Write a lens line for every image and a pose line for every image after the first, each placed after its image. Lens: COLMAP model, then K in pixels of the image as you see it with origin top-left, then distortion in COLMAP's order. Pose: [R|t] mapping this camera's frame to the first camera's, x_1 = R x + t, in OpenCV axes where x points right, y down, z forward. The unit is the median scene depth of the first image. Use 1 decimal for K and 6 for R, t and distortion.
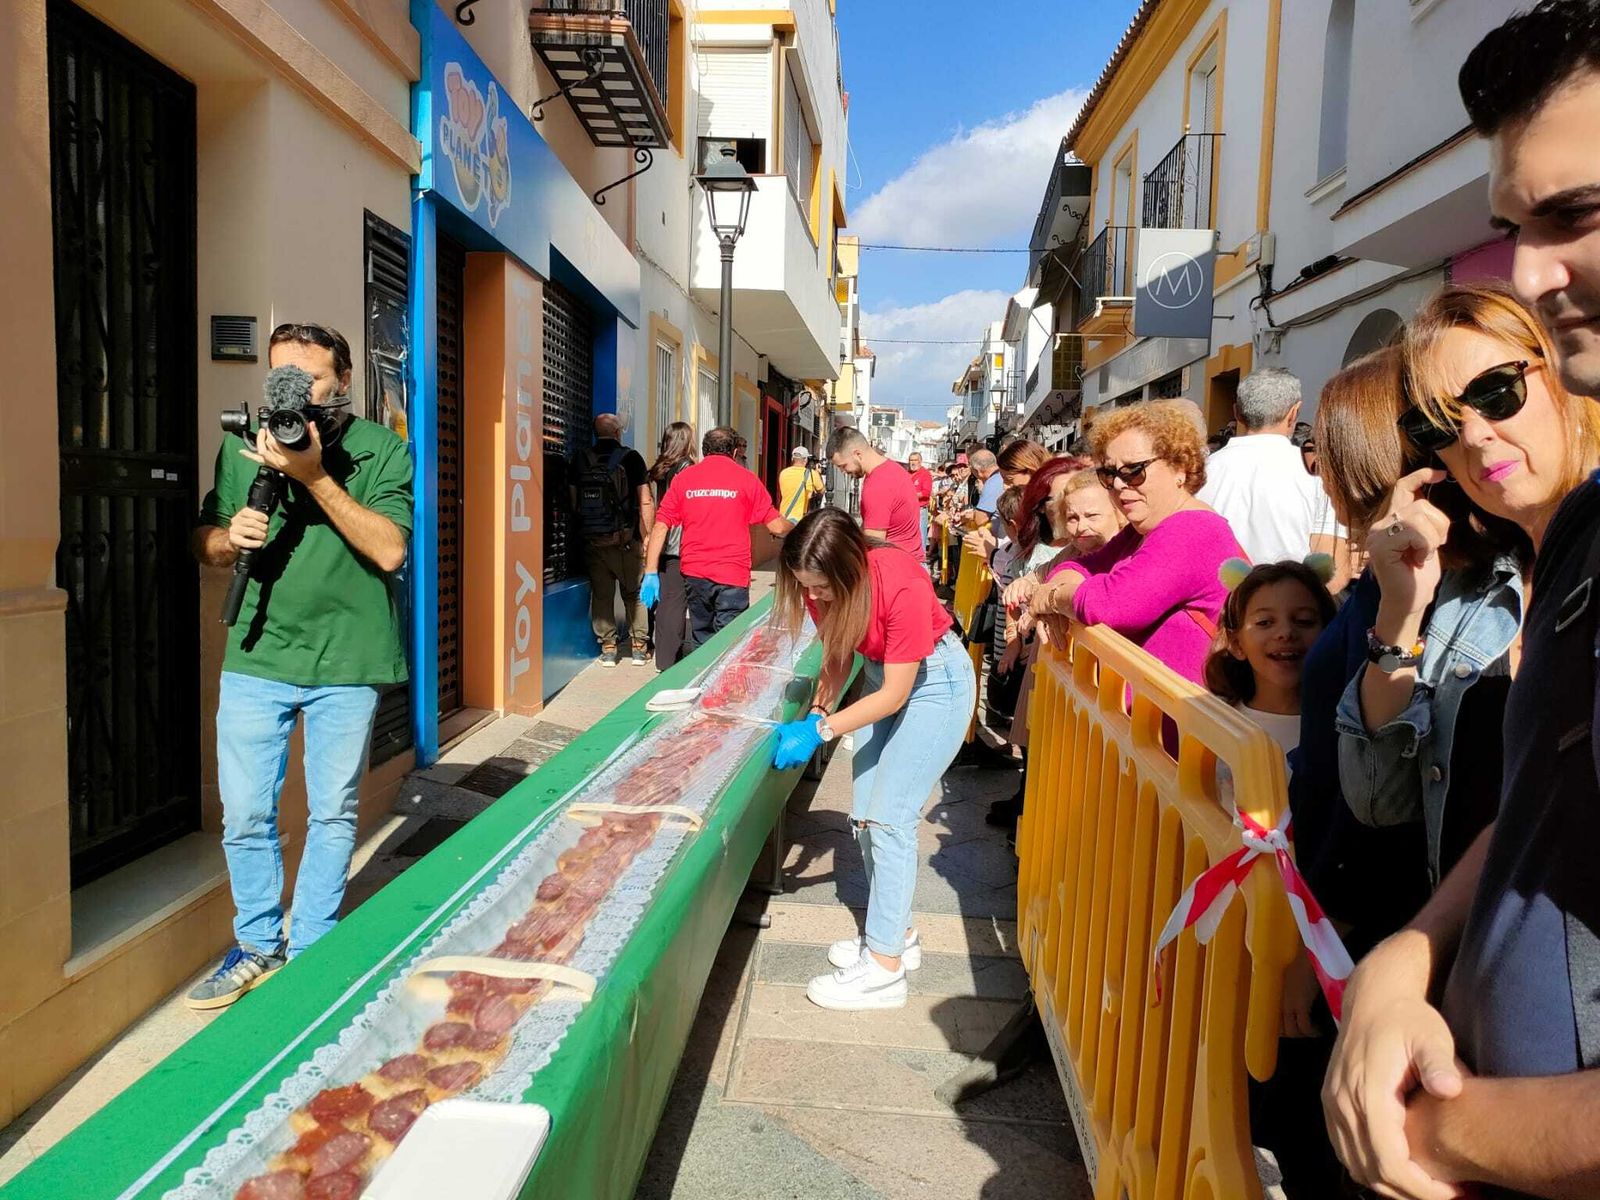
lens RADIAL K [[1170.8, 0, 727.7], [0, 1170.8, 574.2], [0, 0, 1]] dist [0.005645, -0.005644]
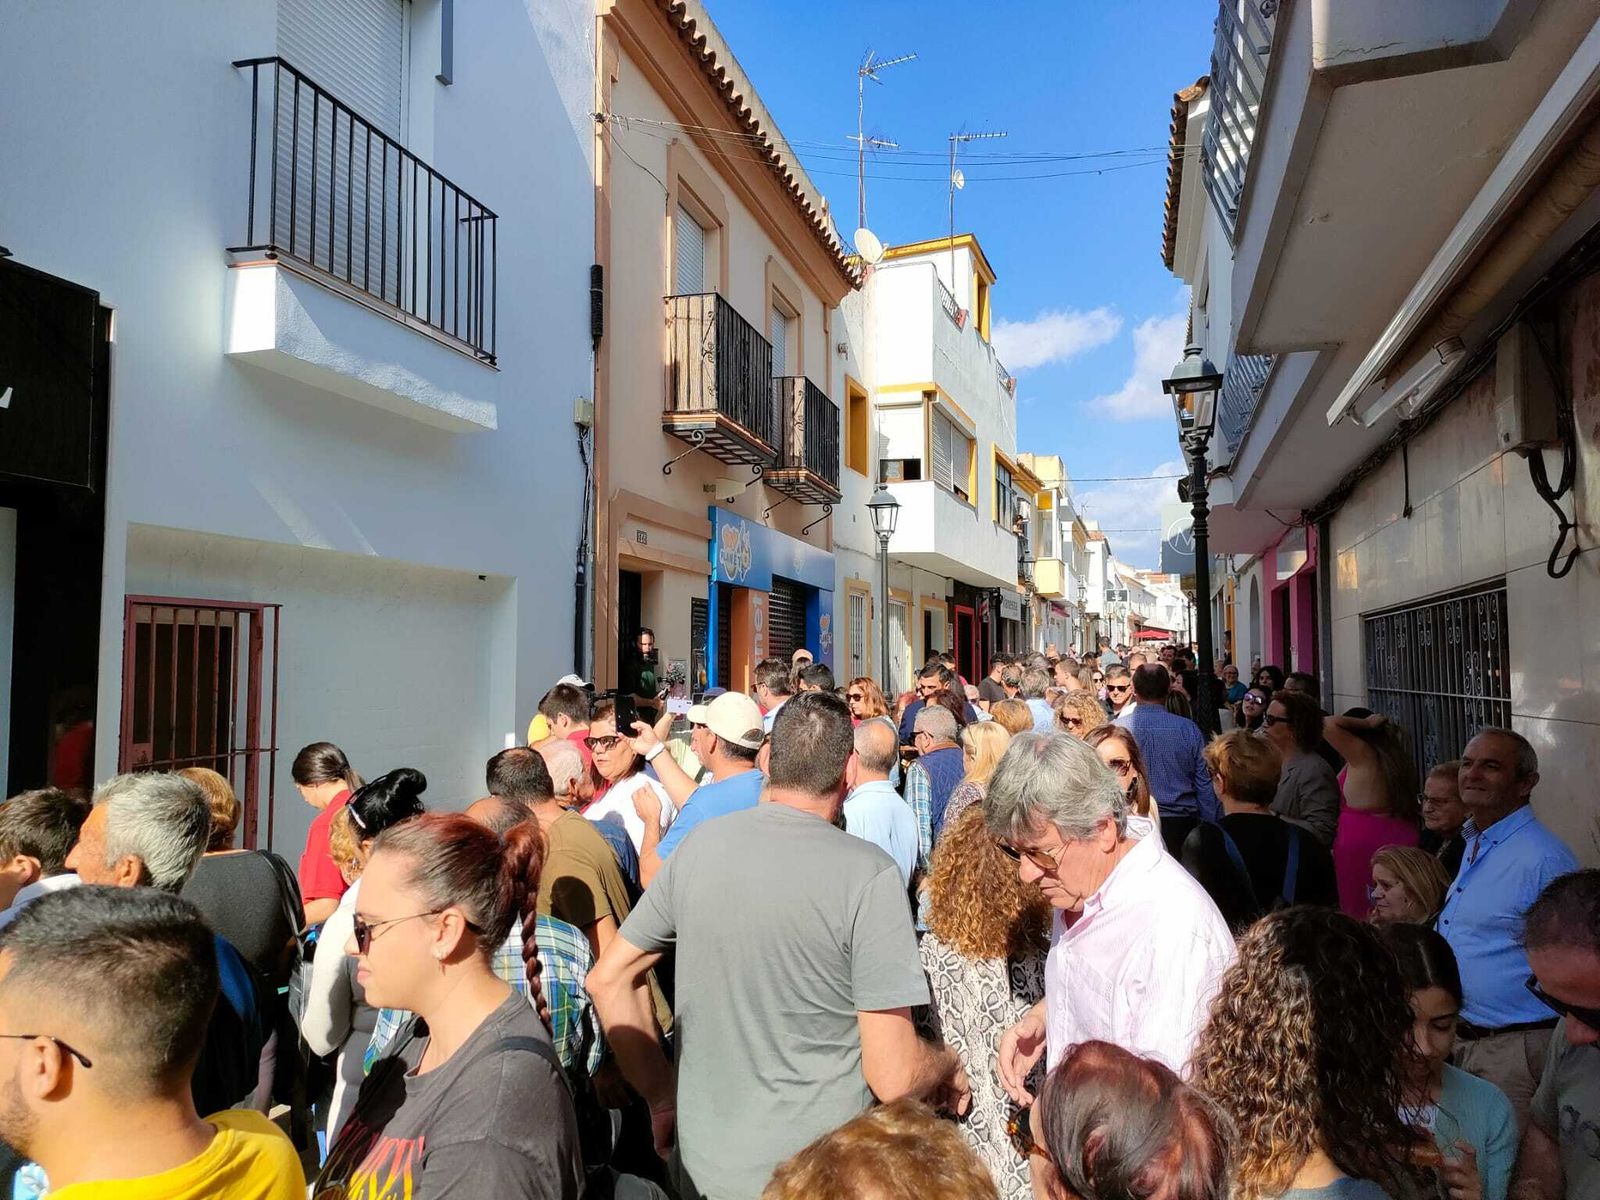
lens RADIAL K [[1201.6, 0, 800.0], [0, 1201.6, 600.0], [0, 0, 1]] dist [0.059113, 0.001071]
pose [[0.985648, -0.039914, -0.164024, 0.161876], [0.019723, 0.992219, -0.122934, 0.018026], [0.167655, 0.117935, 0.978766, -0.723787]]
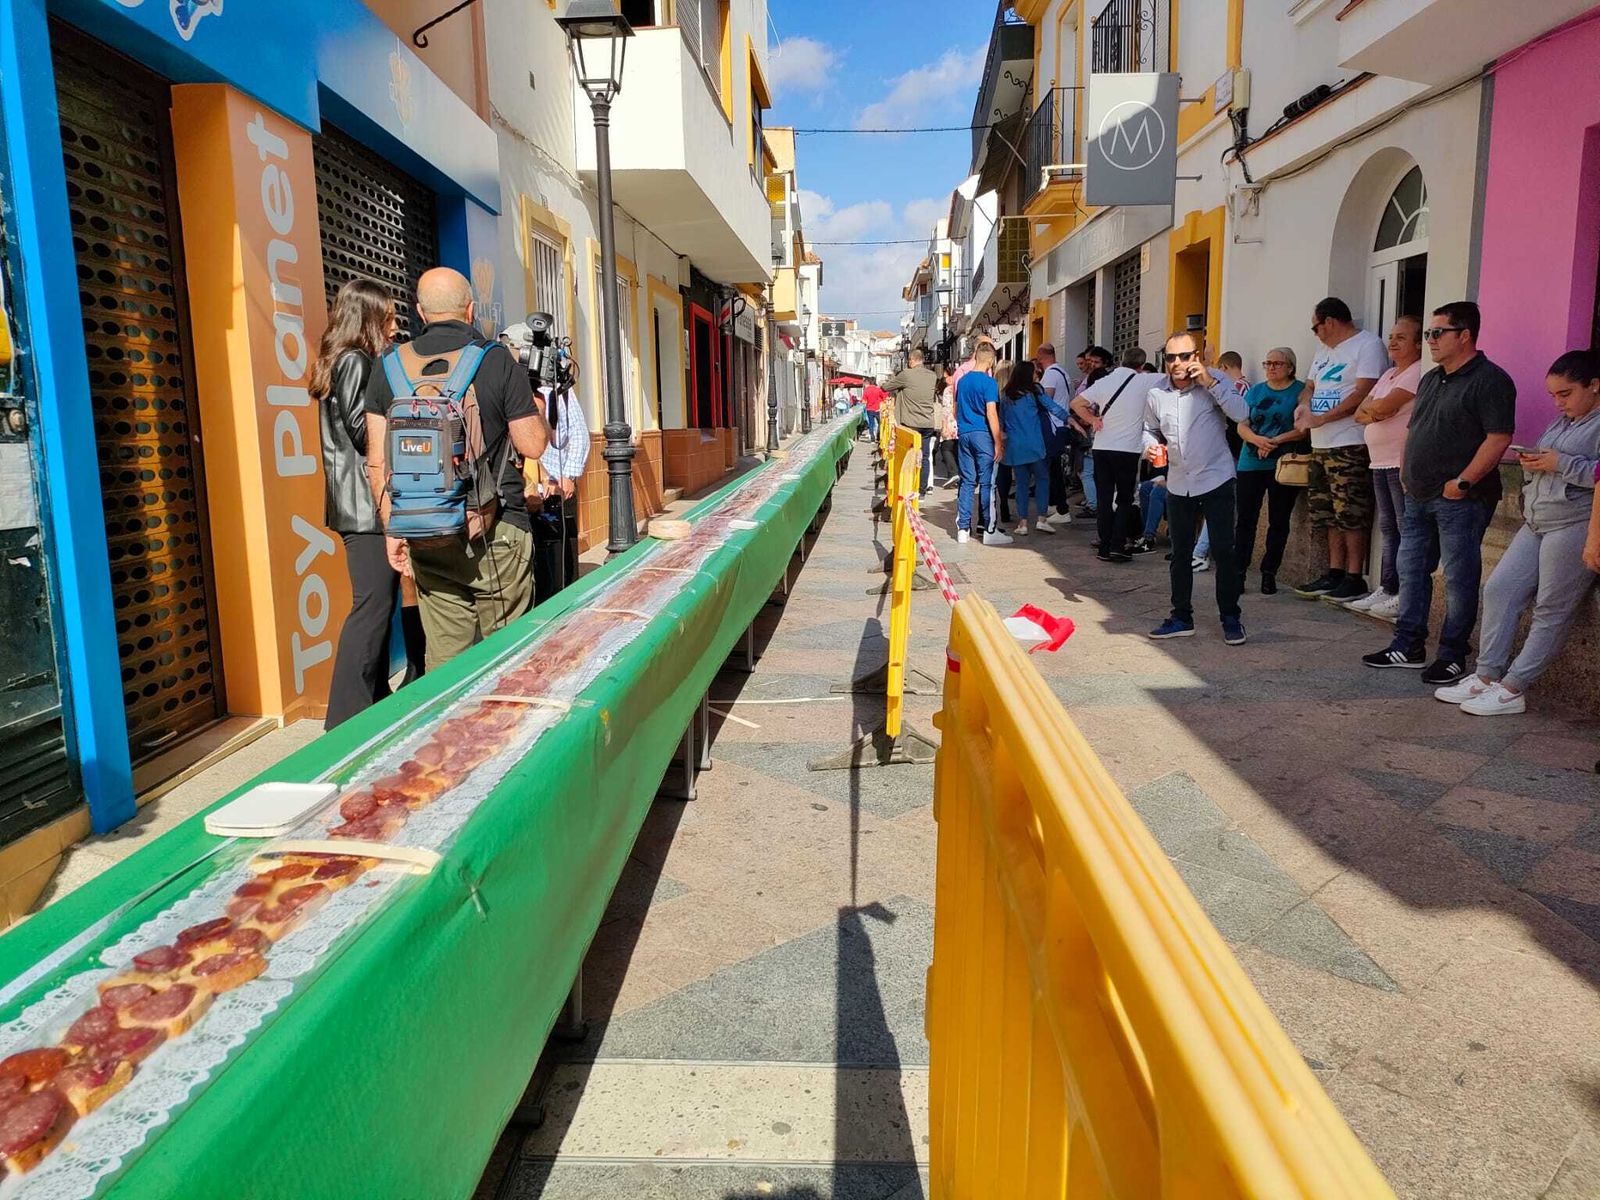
lens RADIAL K [[1187.5, 0, 802.5], [0, 1187.5, 597.9], [0, 0, 1]] dist [0.049073, -0.038682]
pose [[0.993891, -0.058317, 0.093705, 0.041225], [0.050037, 0.994827, 0.088408, -0.006461], [-0.098376, -0.083179, 0.991667, 0.129488]]
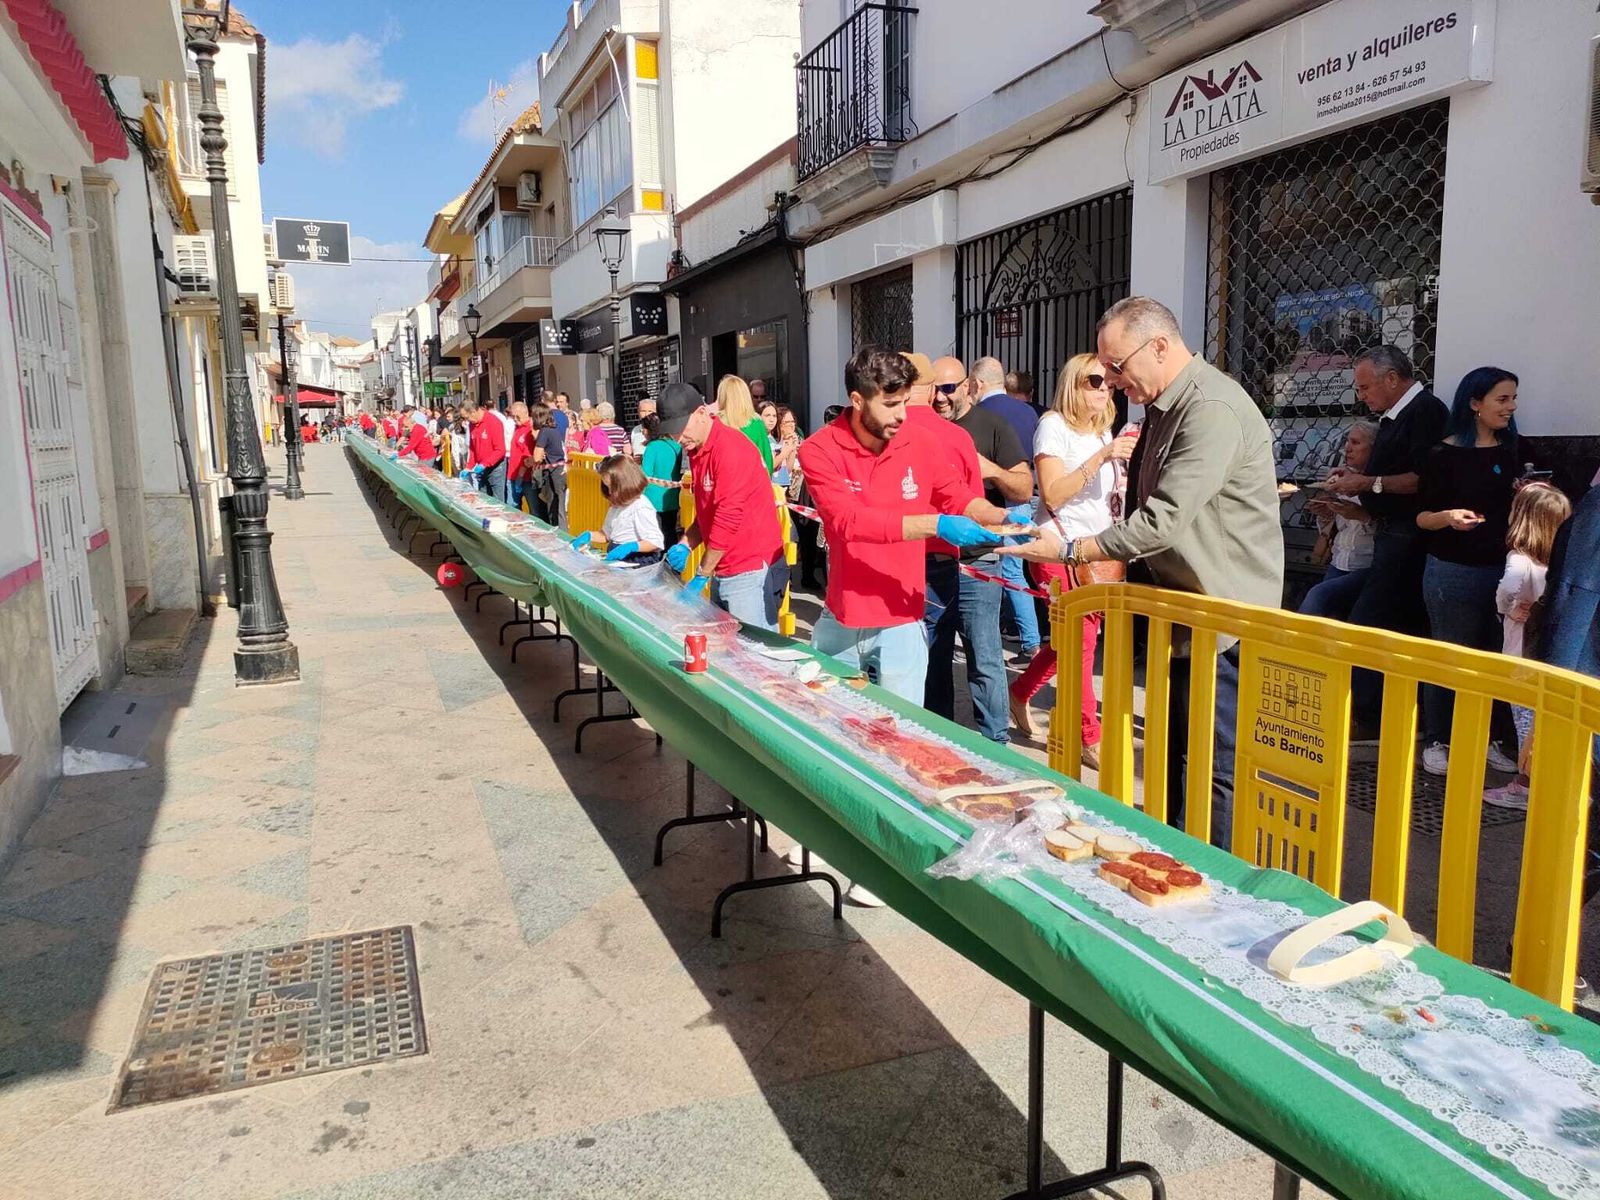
lens RADIAL K [[1187.5, 0, 802.5], [0, 1187.5, 597.9], [0, 0, 1]] dist [0.049073, -0.038682]
pose [[0.856459, -0.119516, 0.502189, 0.369388], [0.081183, 0.991908, 0.097610, -0.266398], [-0.509791, -0.042830, 0.859232, 3.264099]]
